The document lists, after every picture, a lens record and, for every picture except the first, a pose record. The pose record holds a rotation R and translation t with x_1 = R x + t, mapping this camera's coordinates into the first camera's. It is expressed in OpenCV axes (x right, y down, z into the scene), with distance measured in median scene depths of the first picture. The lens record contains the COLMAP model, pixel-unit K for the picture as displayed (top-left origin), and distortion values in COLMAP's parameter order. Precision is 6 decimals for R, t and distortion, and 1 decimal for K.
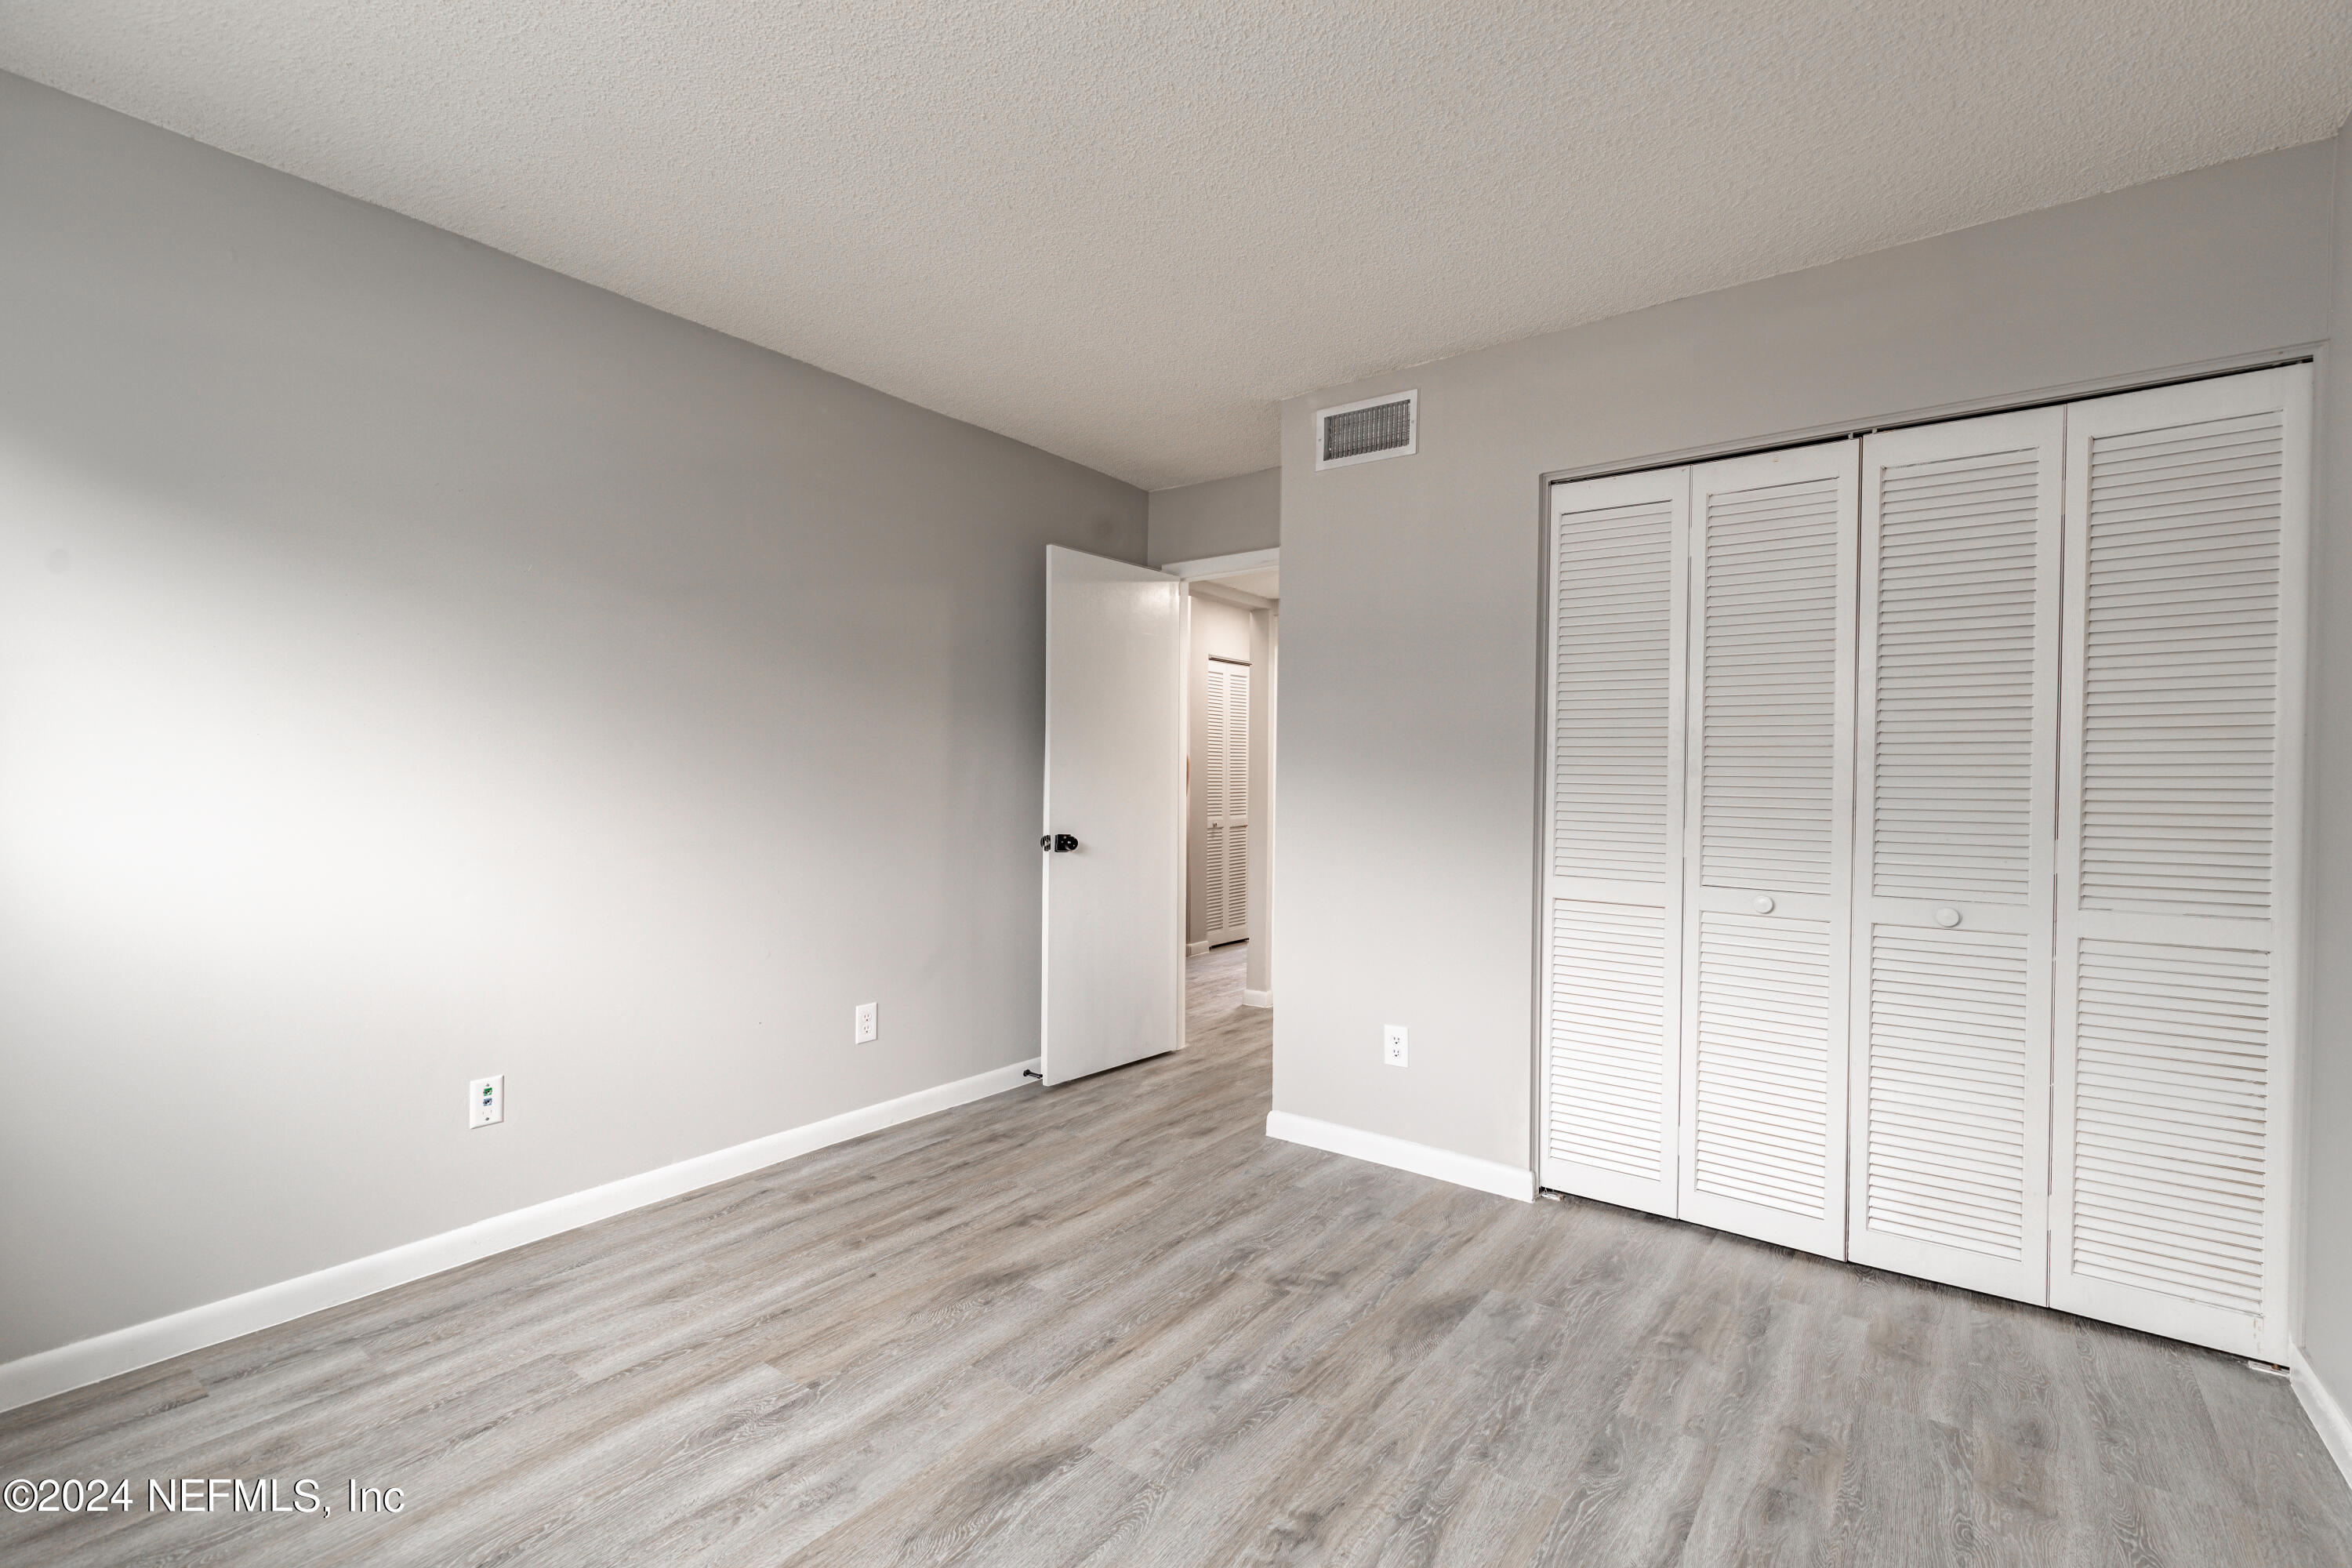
lens RADIAL K [[1046.9, 0, 1174.8], [0, 1046.9, 783.3], [0, 0, 1]] dist [0.002201, 0.000205]
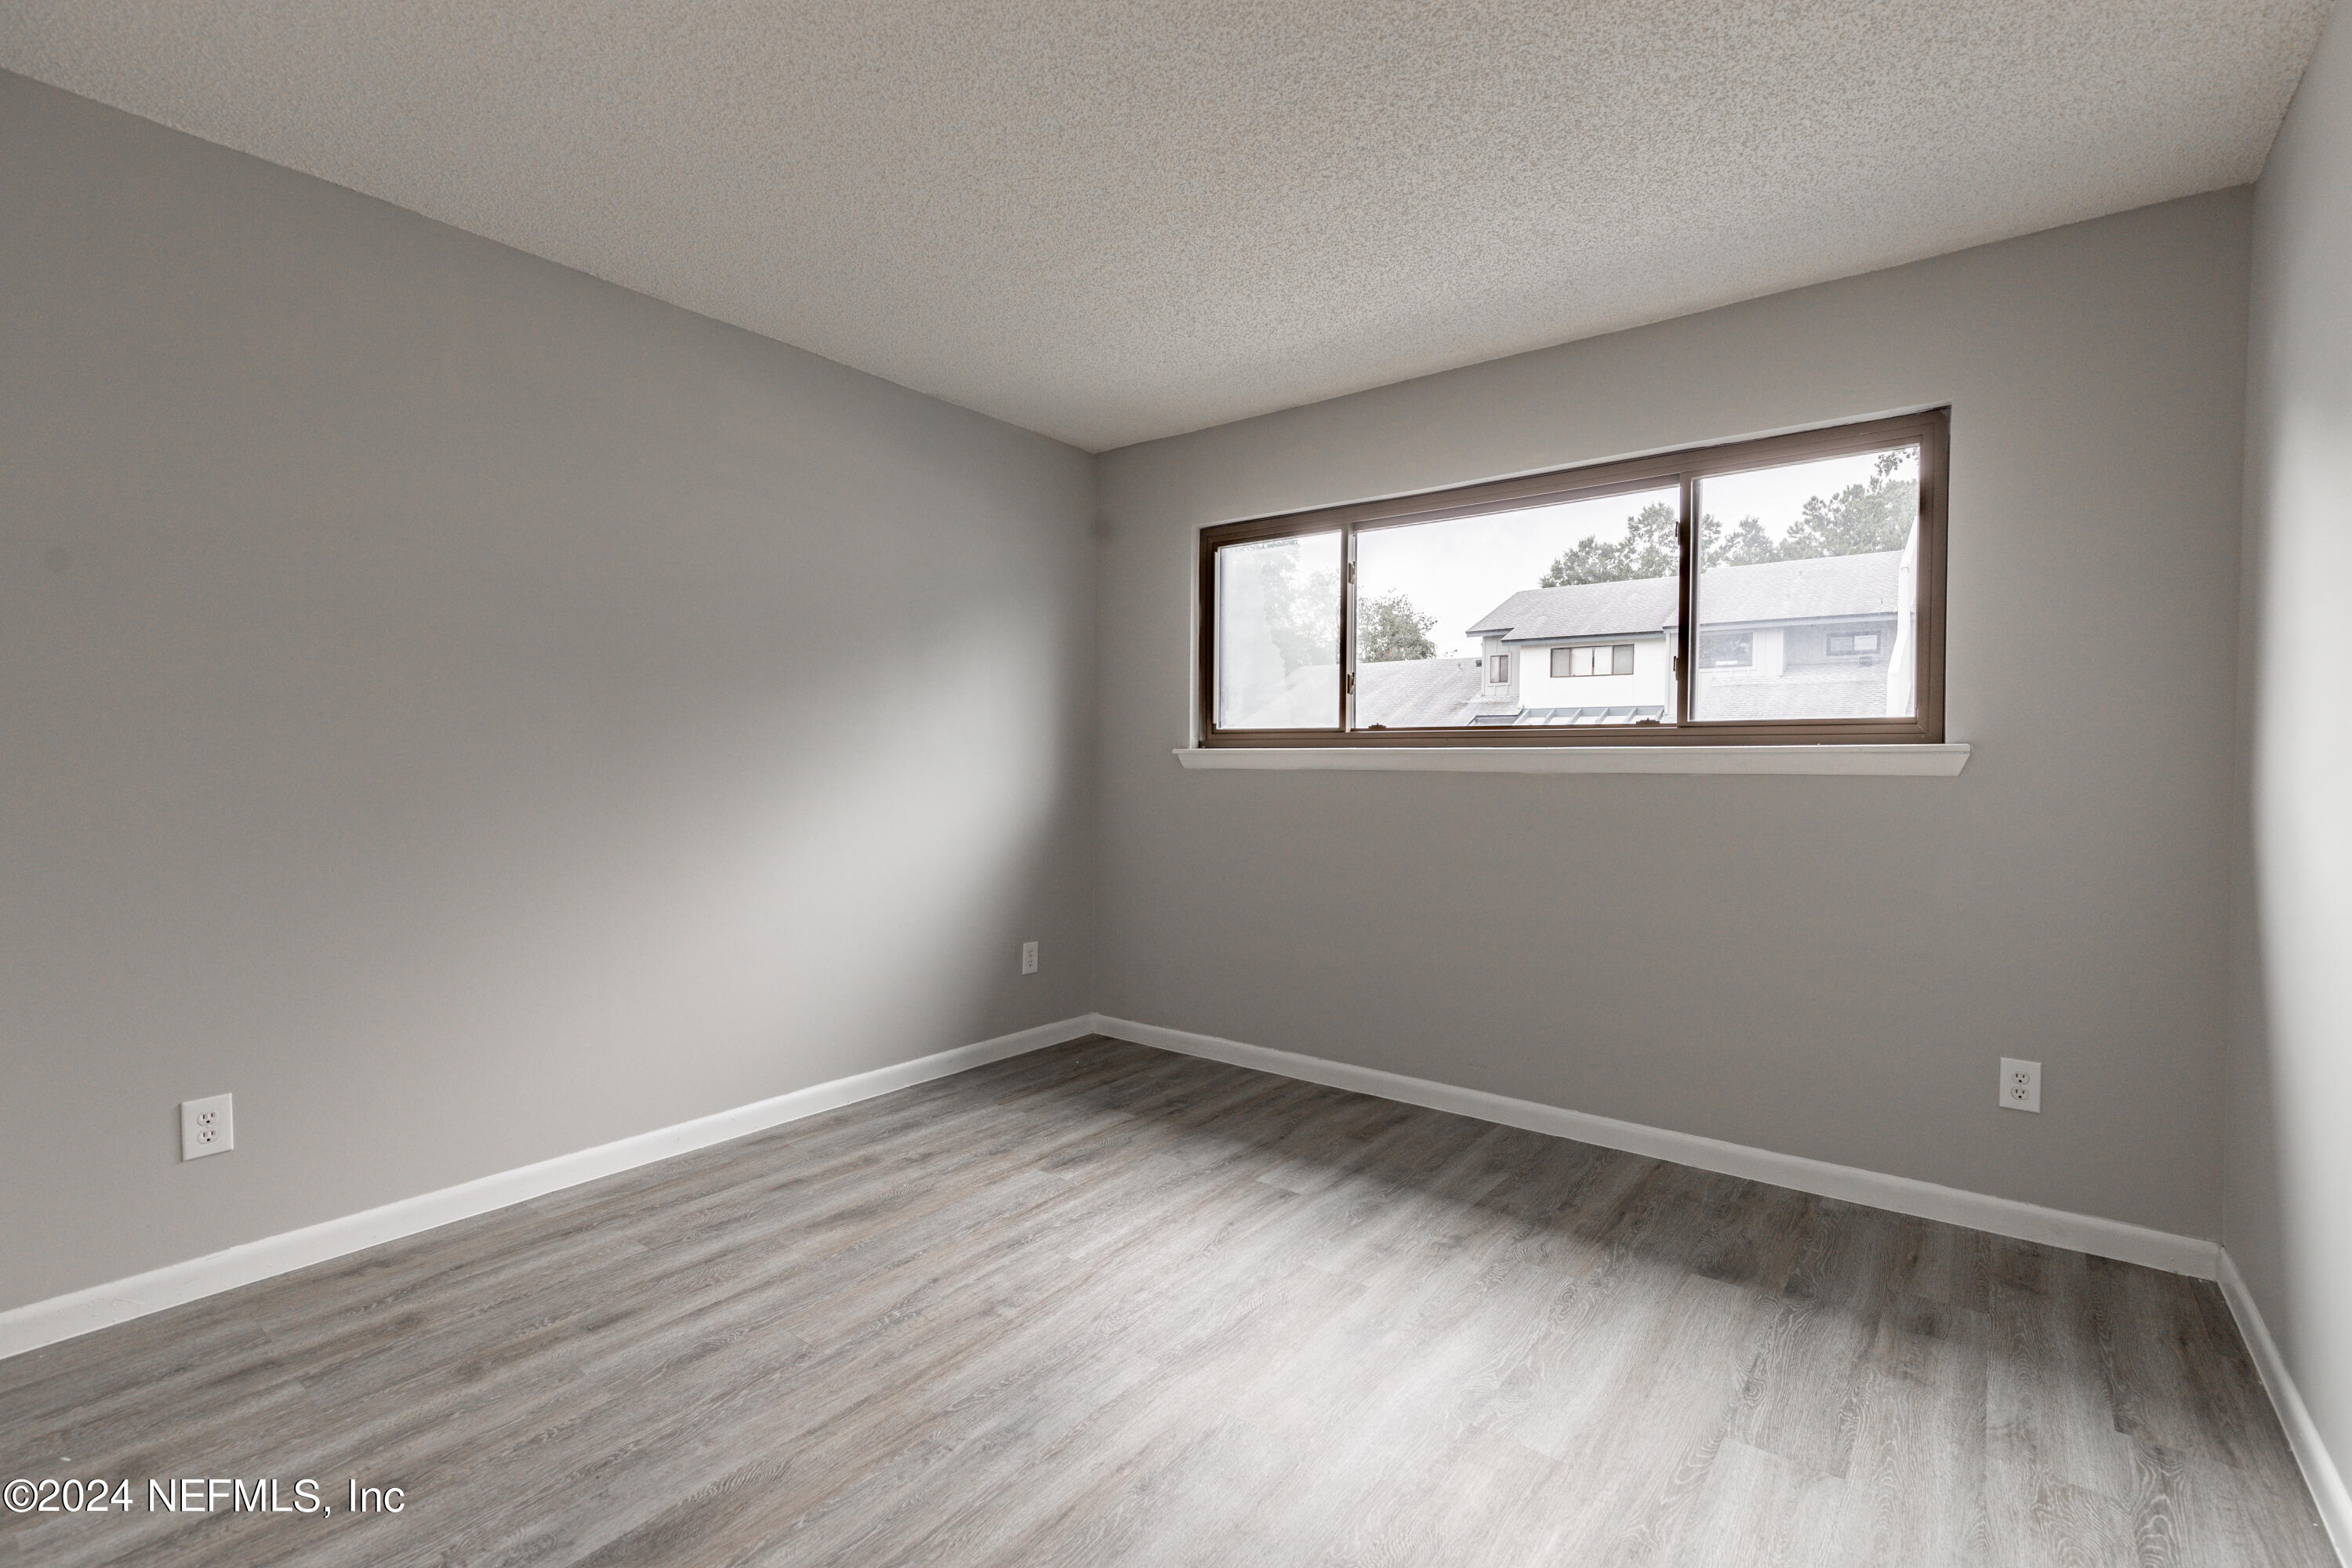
lens RADIAL K [[1046.9, 0, 1174.6], [0, 1046.9, 781.0], [0, 0, 1]] dist [0.002201, 0.000205]
pose [[-0.999751, -0.015147, 0.016374, -0.098721], [-0.014883, 0.999759, 0.016109, 0.010283], [-0.016614, 0.015861, -0.999736, 1.938986]]
